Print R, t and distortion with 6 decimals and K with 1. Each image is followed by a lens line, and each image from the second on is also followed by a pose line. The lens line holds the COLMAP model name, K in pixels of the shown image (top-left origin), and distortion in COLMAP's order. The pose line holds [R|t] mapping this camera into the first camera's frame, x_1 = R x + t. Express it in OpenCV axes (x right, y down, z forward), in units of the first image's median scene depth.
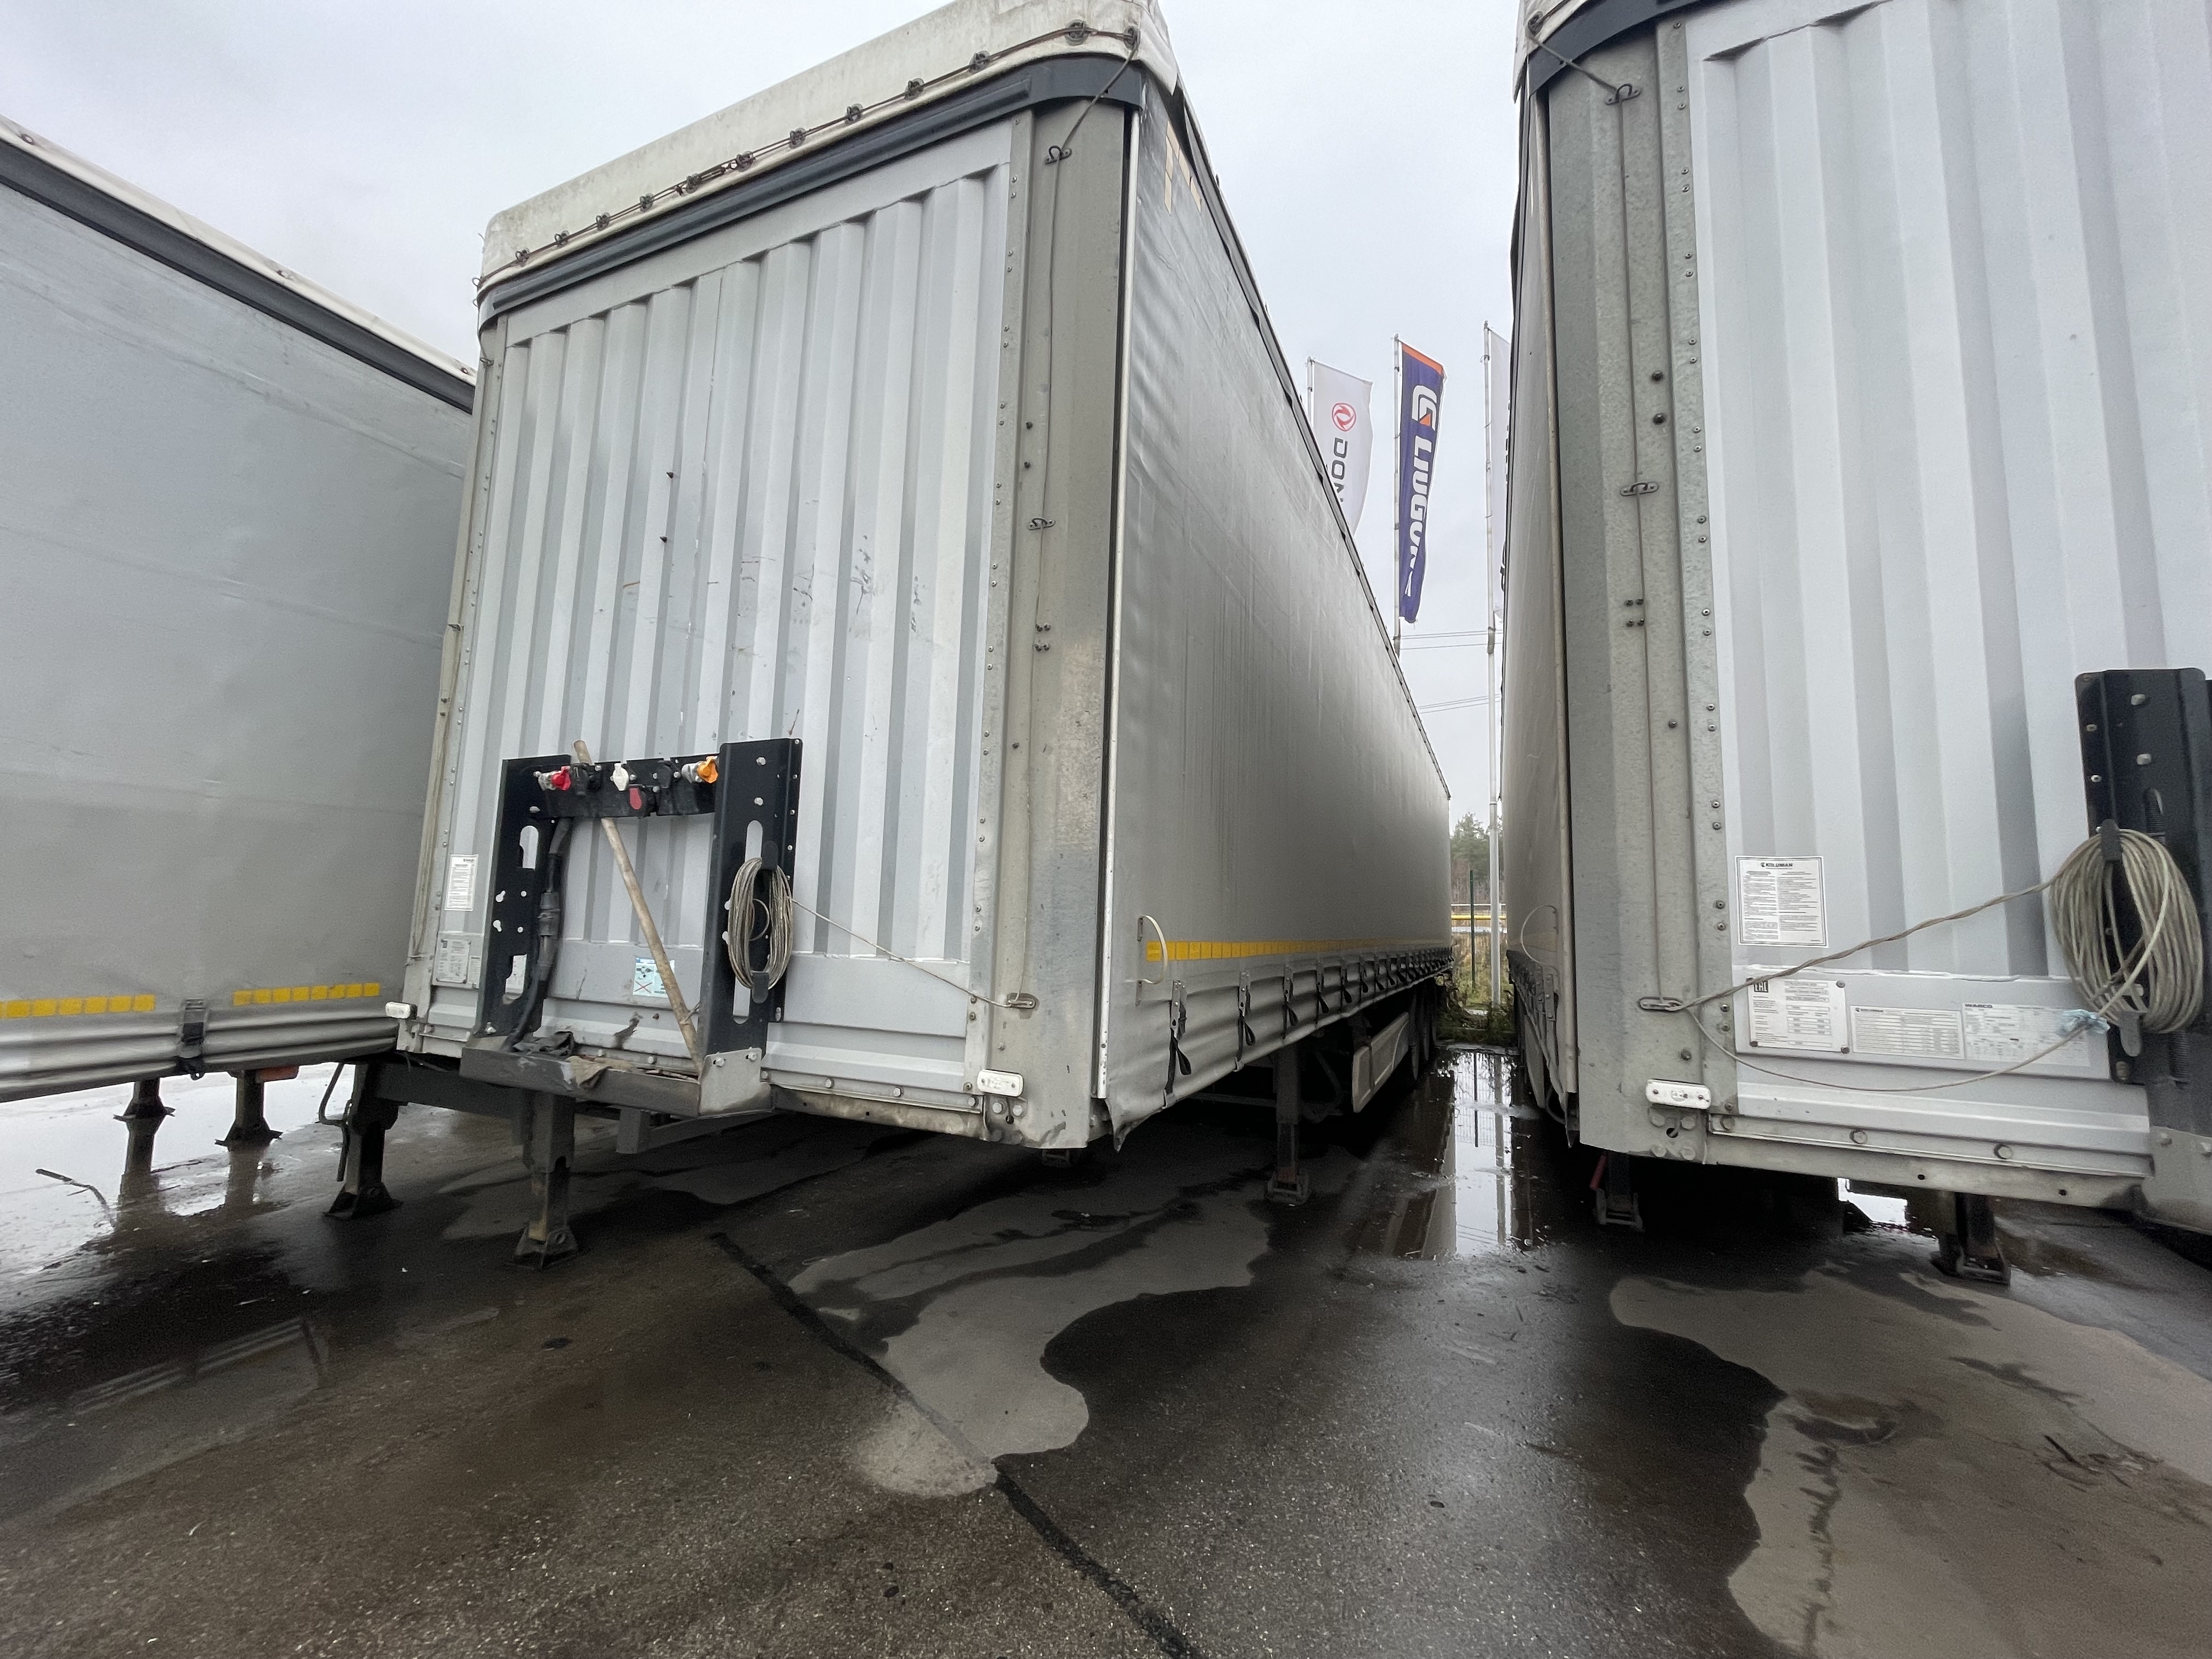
lens RADIAL K [[890.7, 0, 1100.1], [0, 890.7, 823.7], [0, 0, 1]] dist [-0.003537, -0.000143]
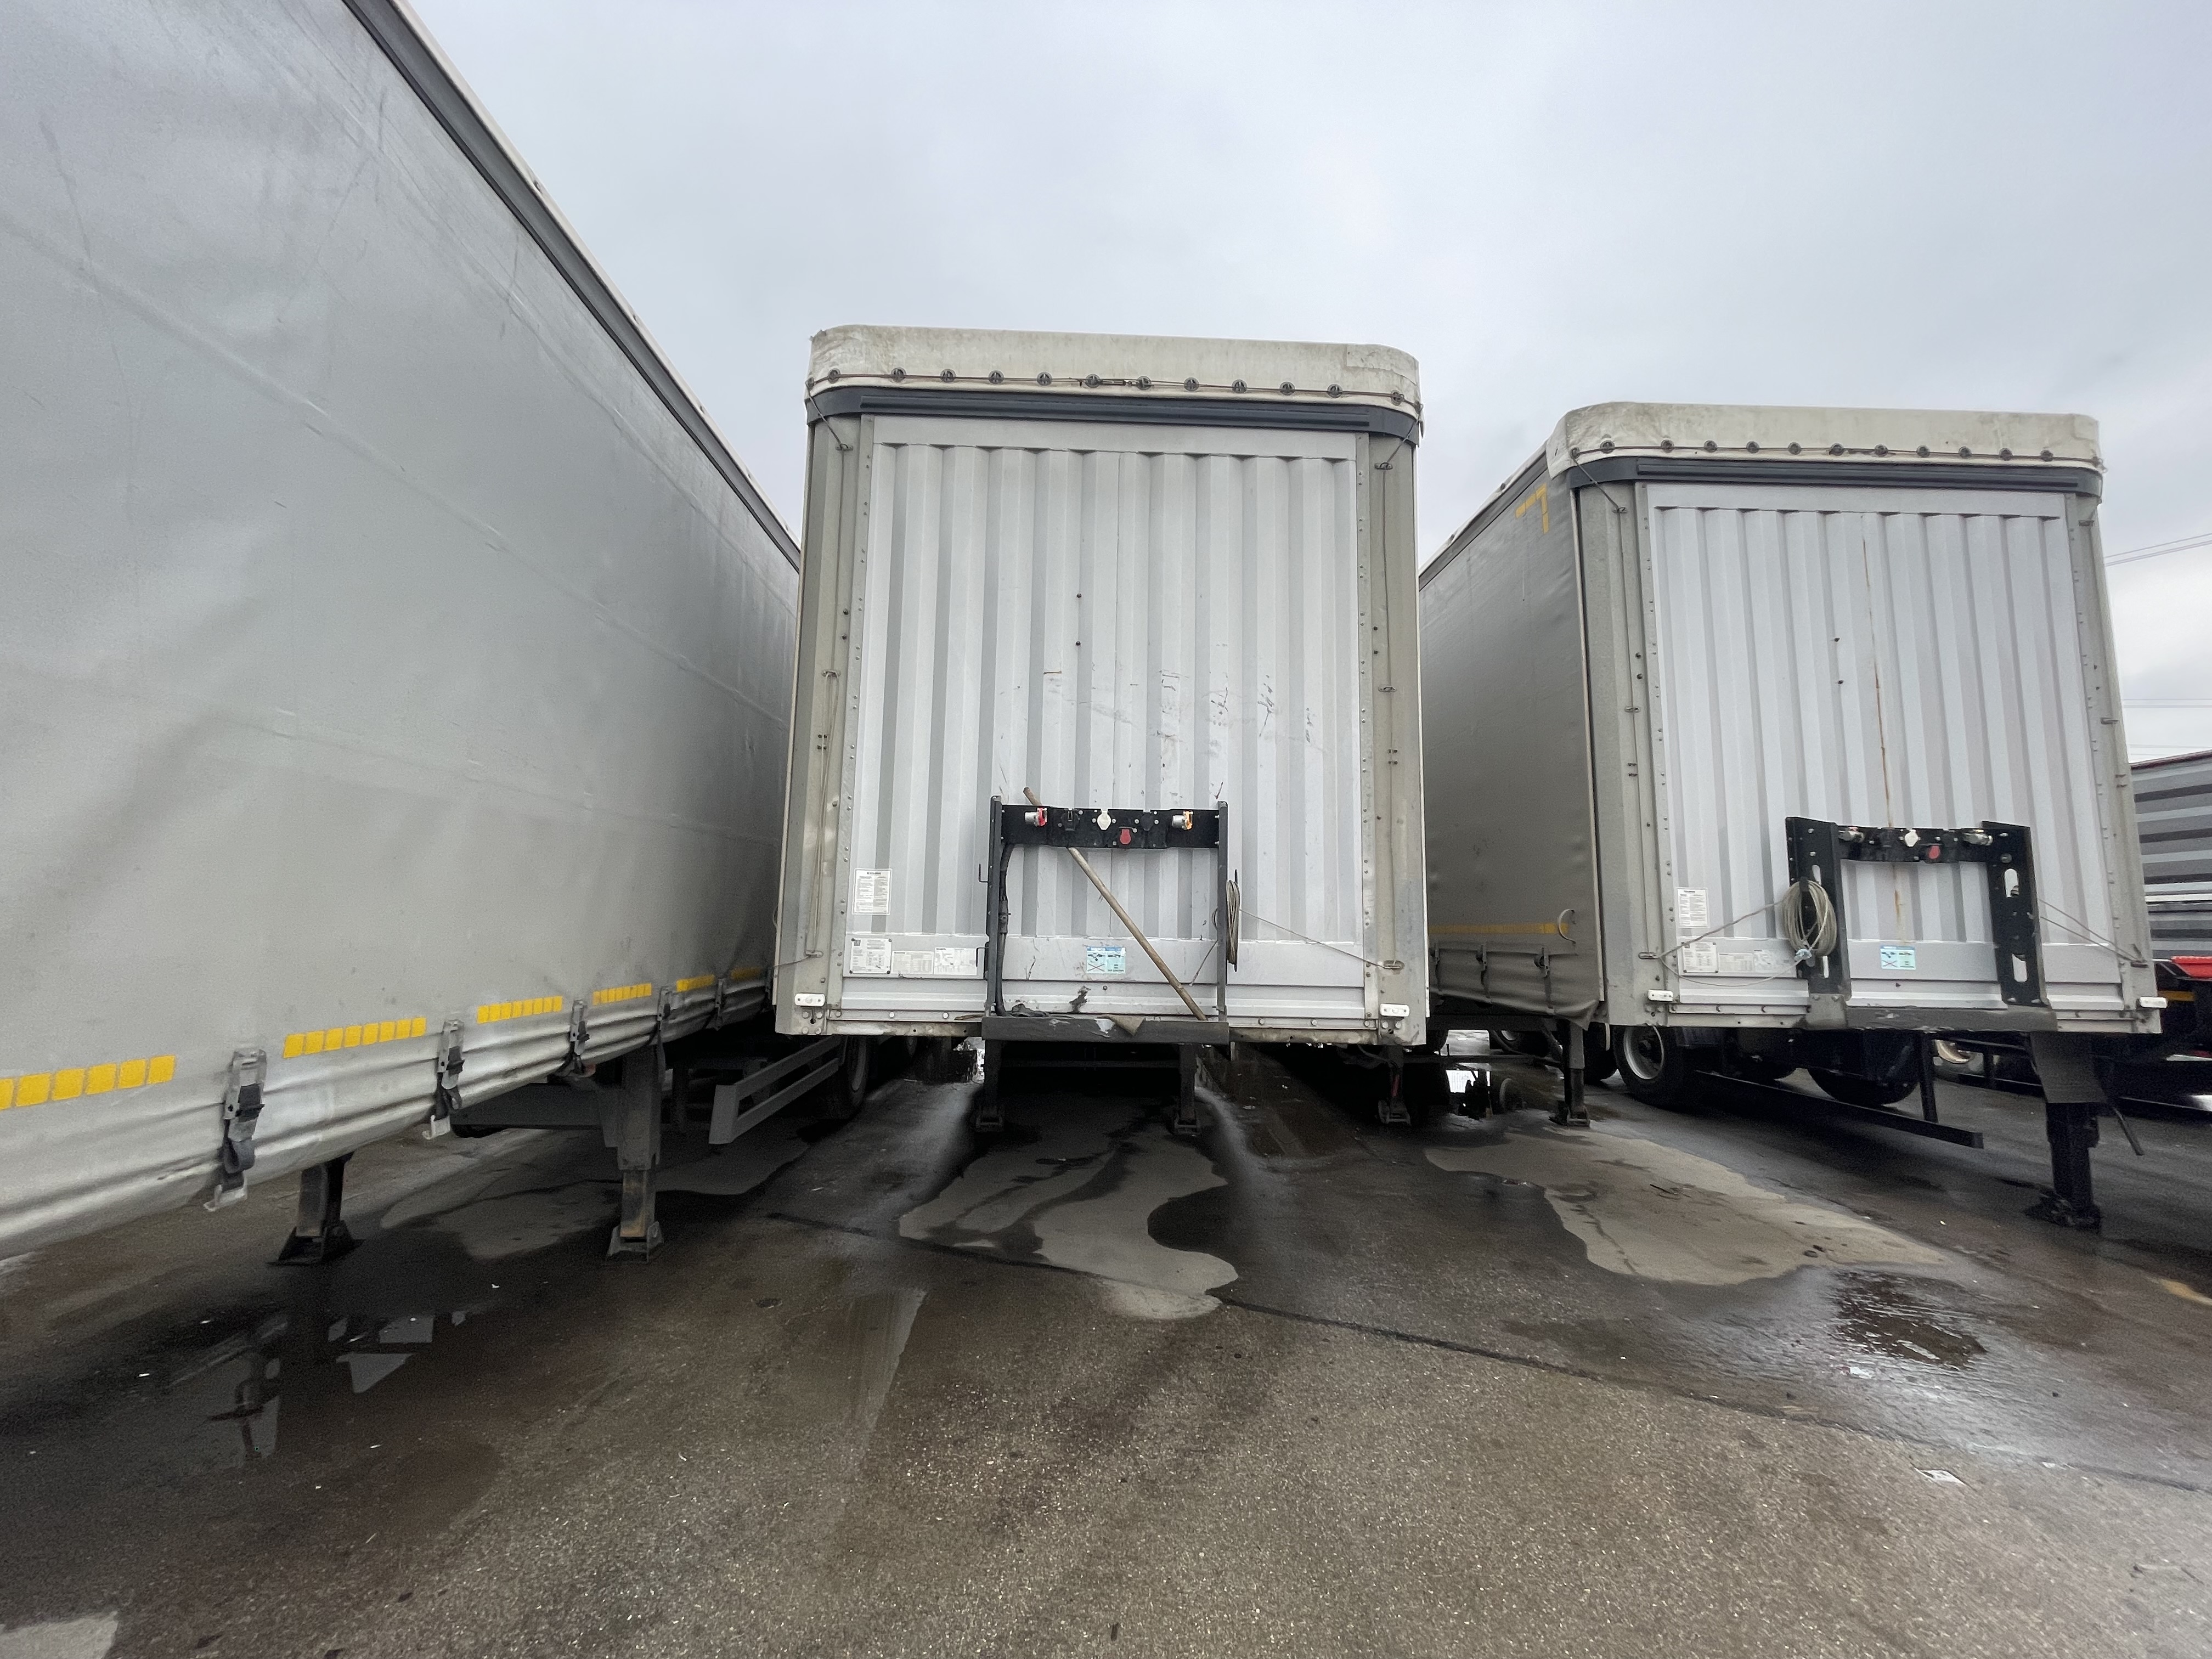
lens RADIAL K [[890.7, 0, 1108.2], [0, 890.7, 823.6], [0, 0, 1]] dist [-0.003537, -0.000143]
pose [[0.899860, 0.039591, 0.434378, -1.205476], [-0.039777, 0.999171, -0.008666, -0.036672], [-0.434361, -0.009480, 0.900689, -0.298793]]
